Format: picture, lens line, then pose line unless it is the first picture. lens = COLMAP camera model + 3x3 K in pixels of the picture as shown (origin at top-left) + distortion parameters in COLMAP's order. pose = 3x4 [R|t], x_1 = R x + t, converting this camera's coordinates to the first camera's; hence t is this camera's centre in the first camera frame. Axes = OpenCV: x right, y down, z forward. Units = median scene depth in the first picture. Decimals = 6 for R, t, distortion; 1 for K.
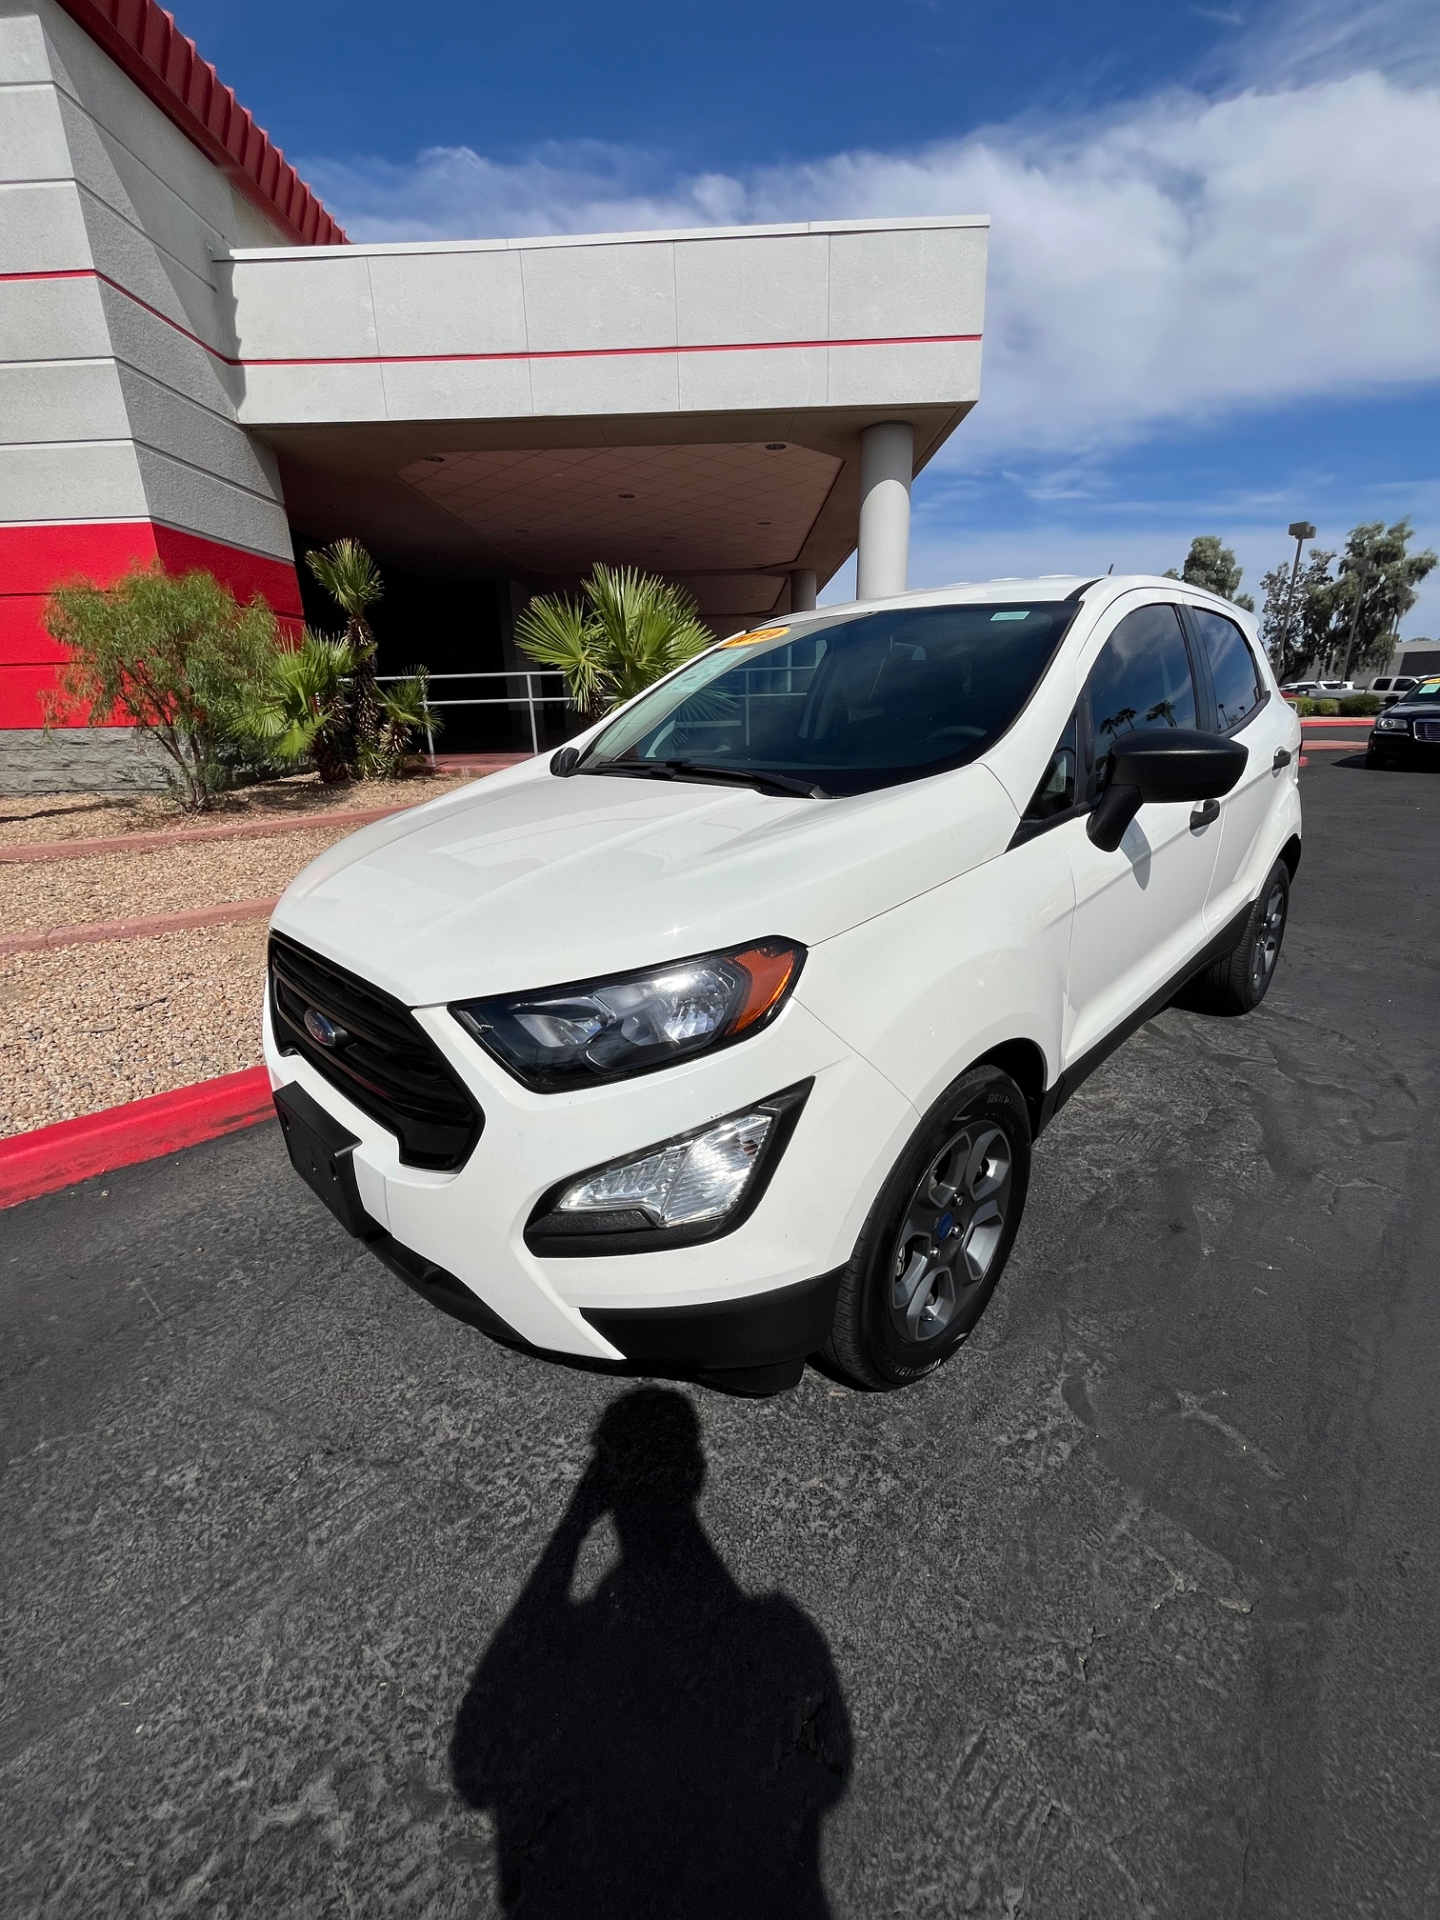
lens RADIAL K [[775.6, 0, 729.7], [0, 775.6, 955.8], [0, 0, 1]] dist [0.006135, -0.001943]
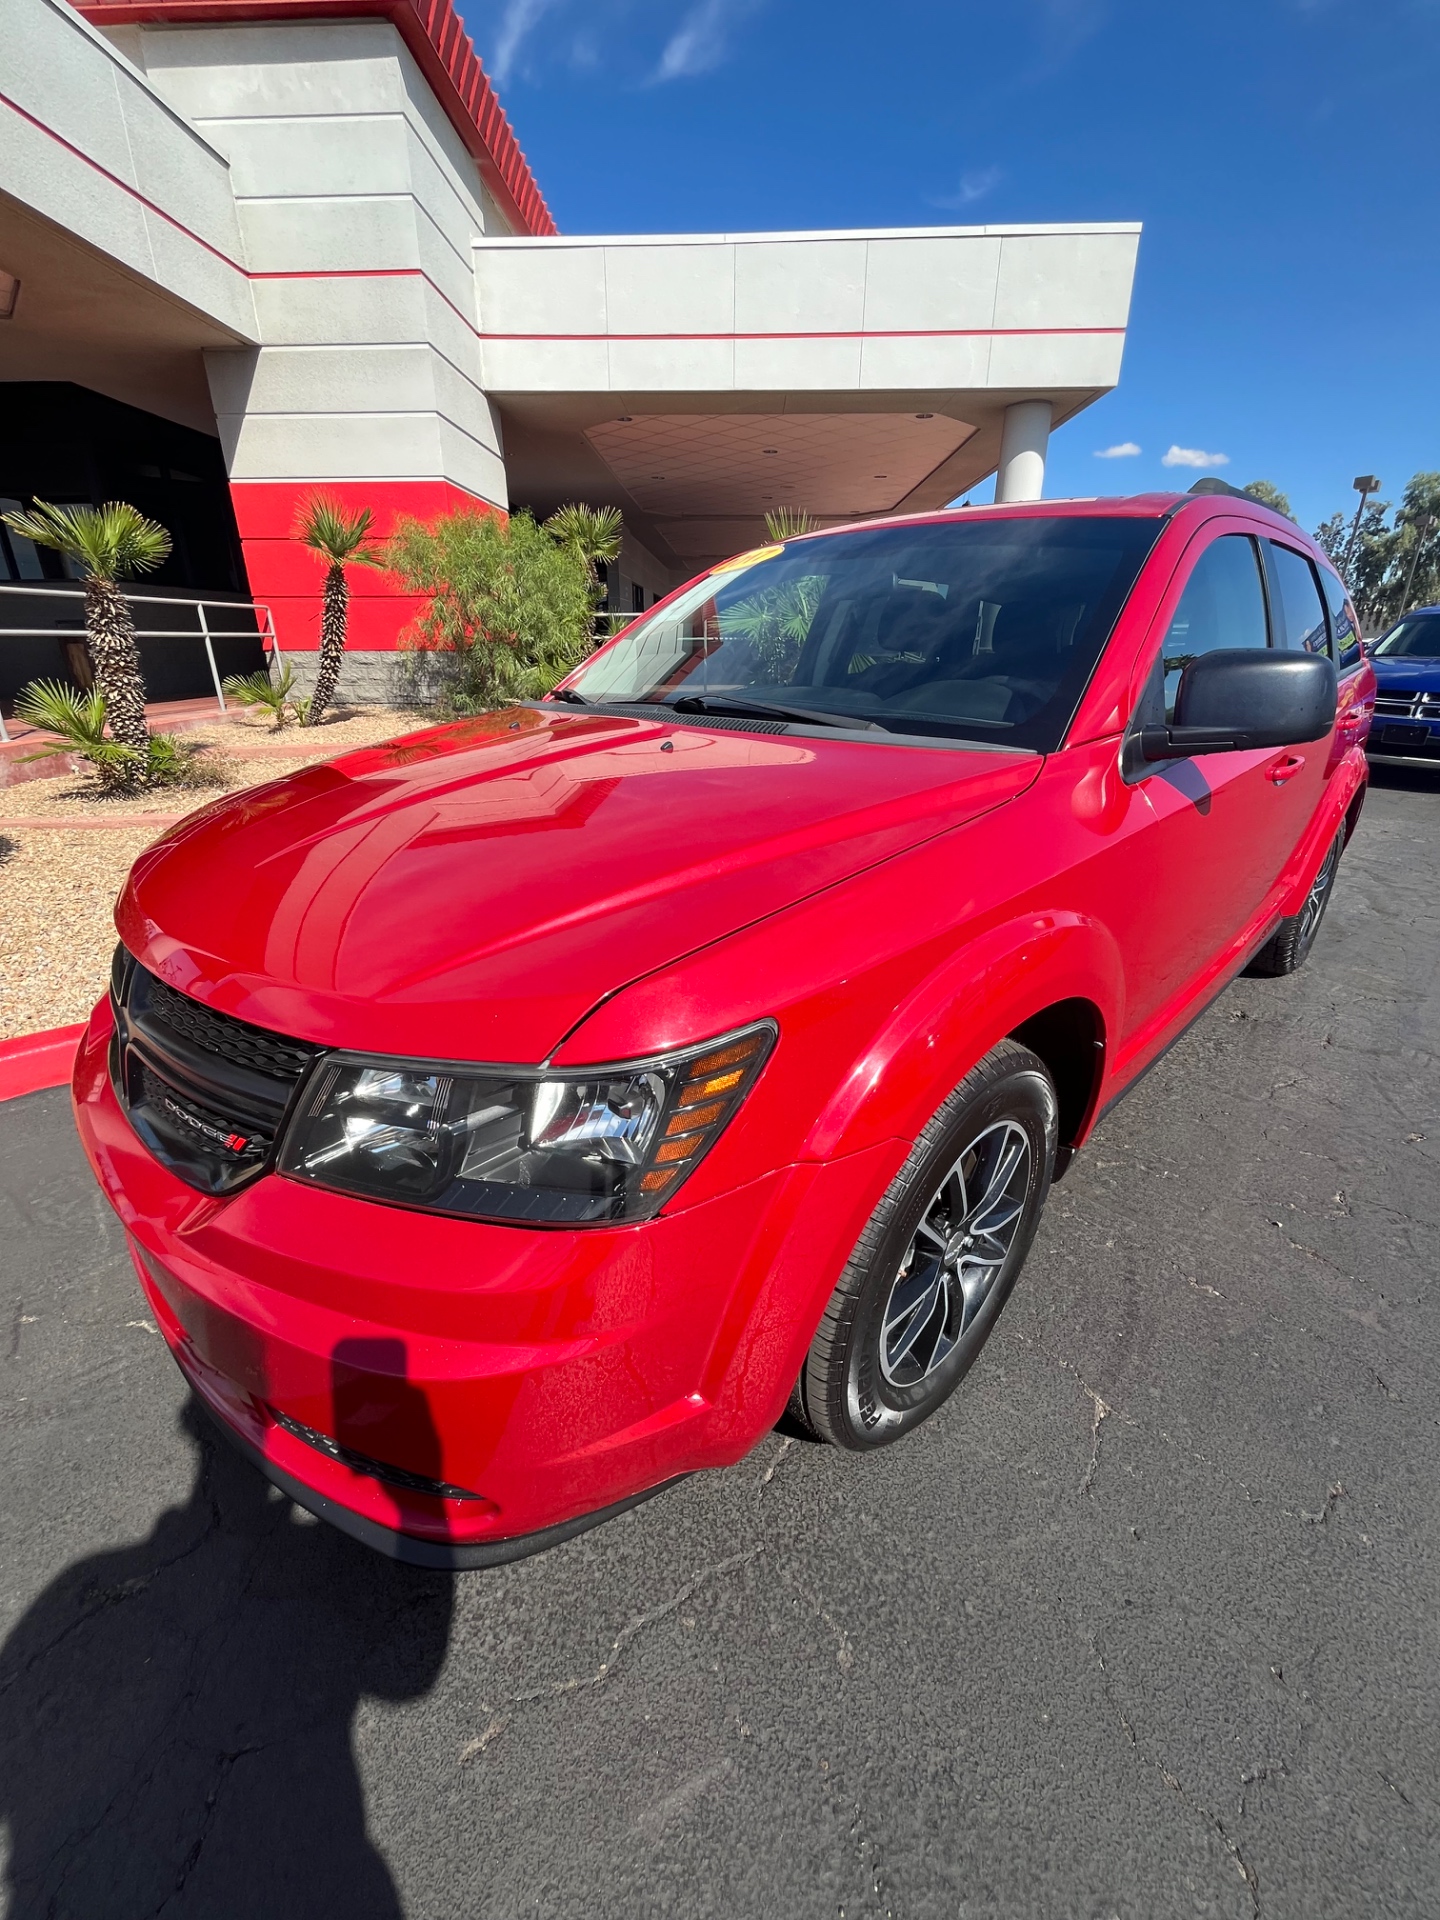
lens RADIAL K [[775.6, 0, 712.1], [0, 775.6, 958.5], [0, 0, 1]] dist [0.006135, -0.001943]
pose [[0.999047, 0.038299, -0.020924, -0.963606], [-0.036659, 0.996600, 0.073794, 0.355722], [0.023679, -0.072956, 0.997054, -1.046330]]
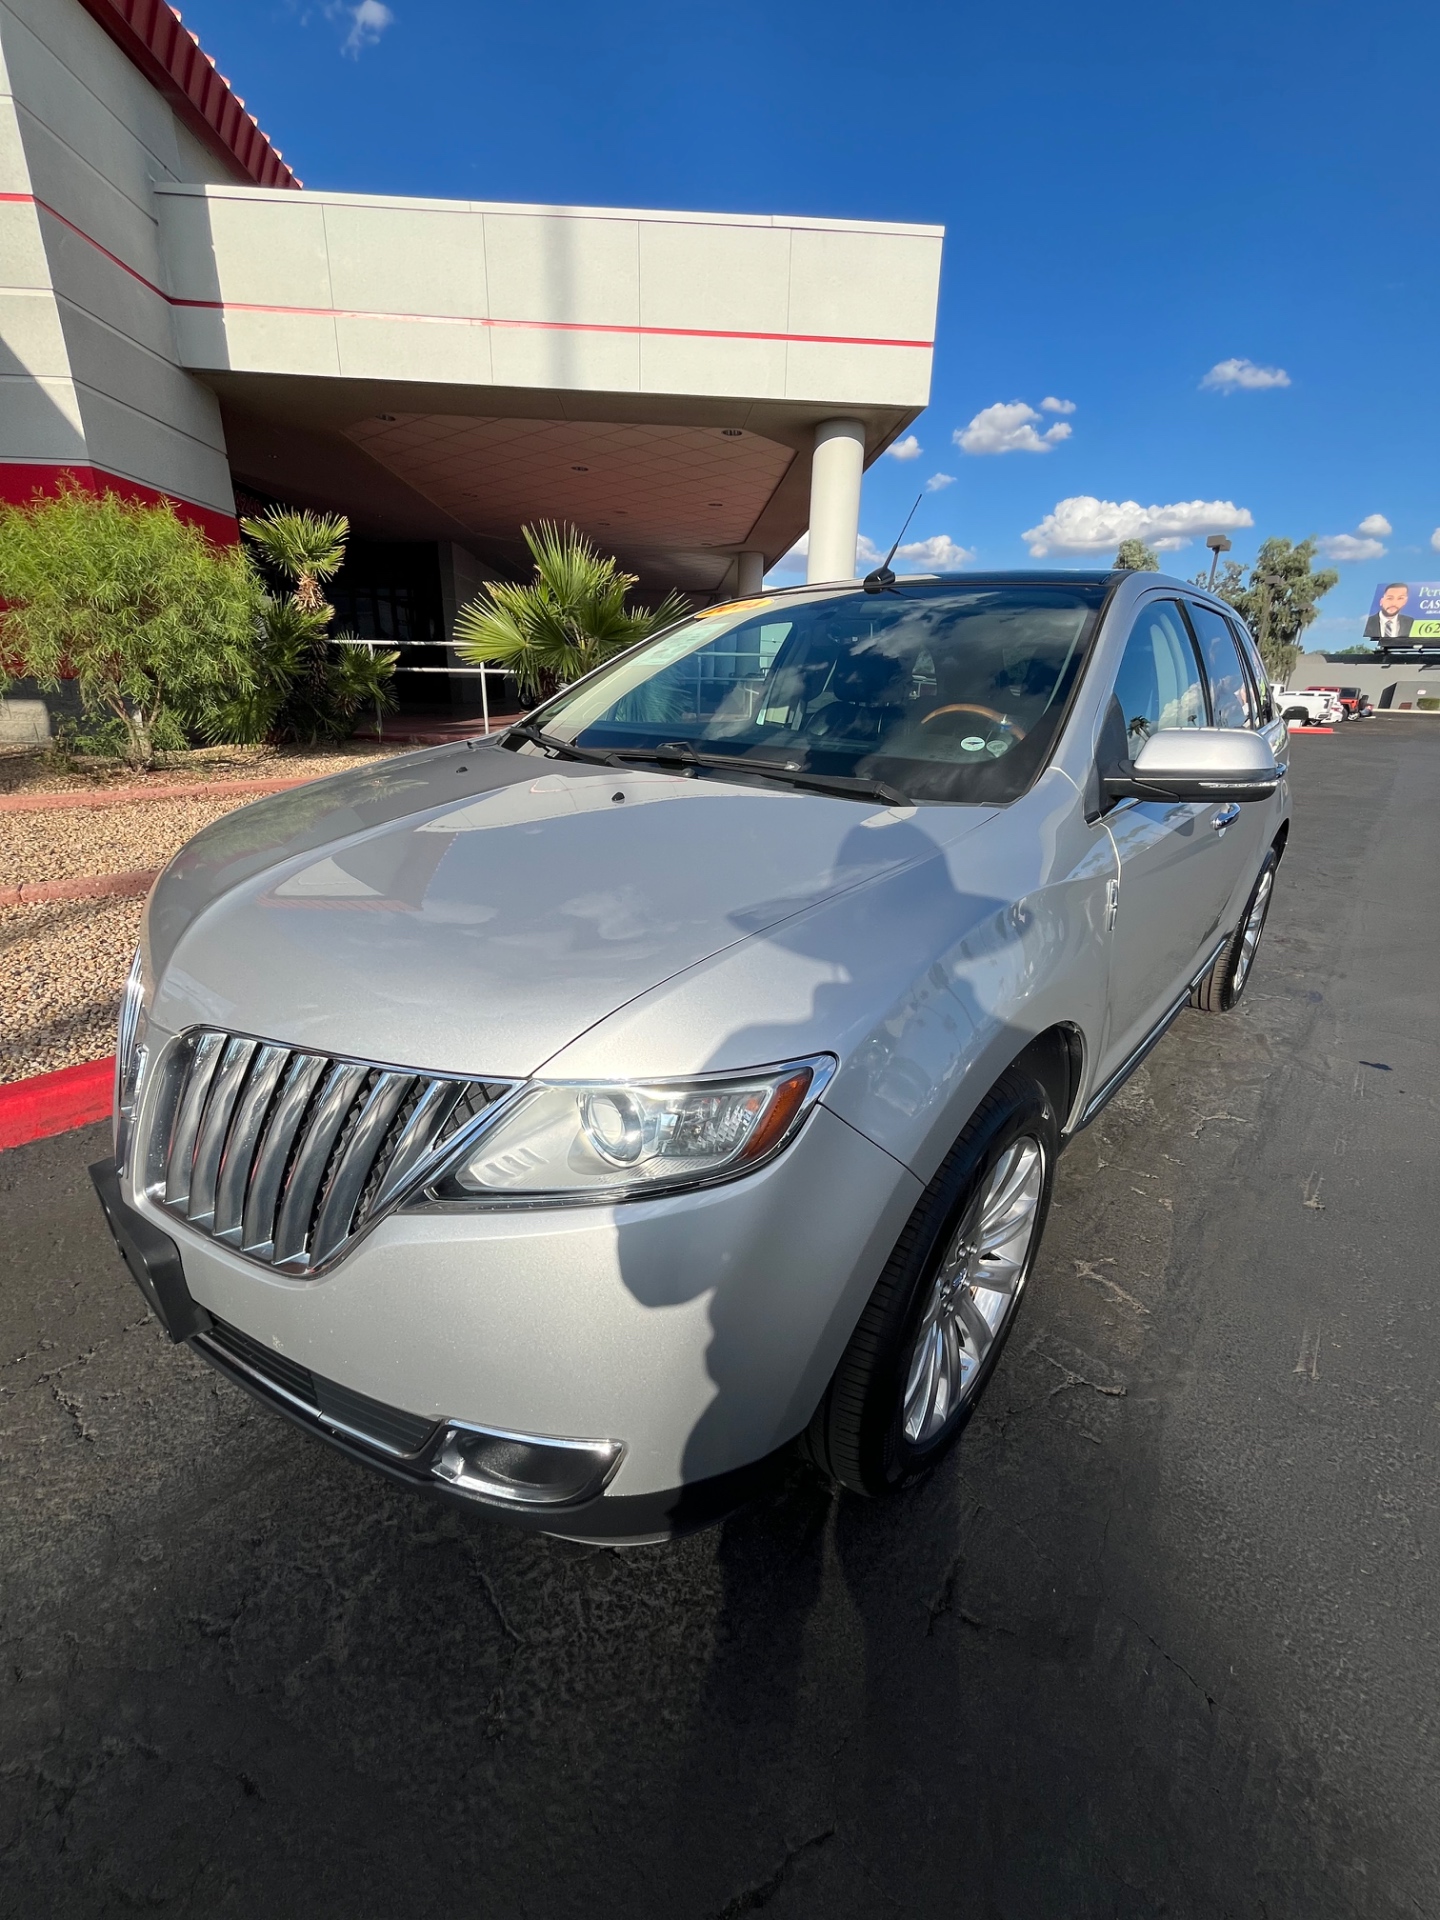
lens RADIAL K [[775.6, 0, 727.2], [0, 775.6, 953.2], [0, 0, 1]] dist [0.006135, -0.001943]
pose [[0.996258, 0.021456, 0.083721, -0.083962], [-0.023476, 0.999455, 0.023219, 0.020904], [-0.083177, -0.025097, 0.996219, -0.159390]]
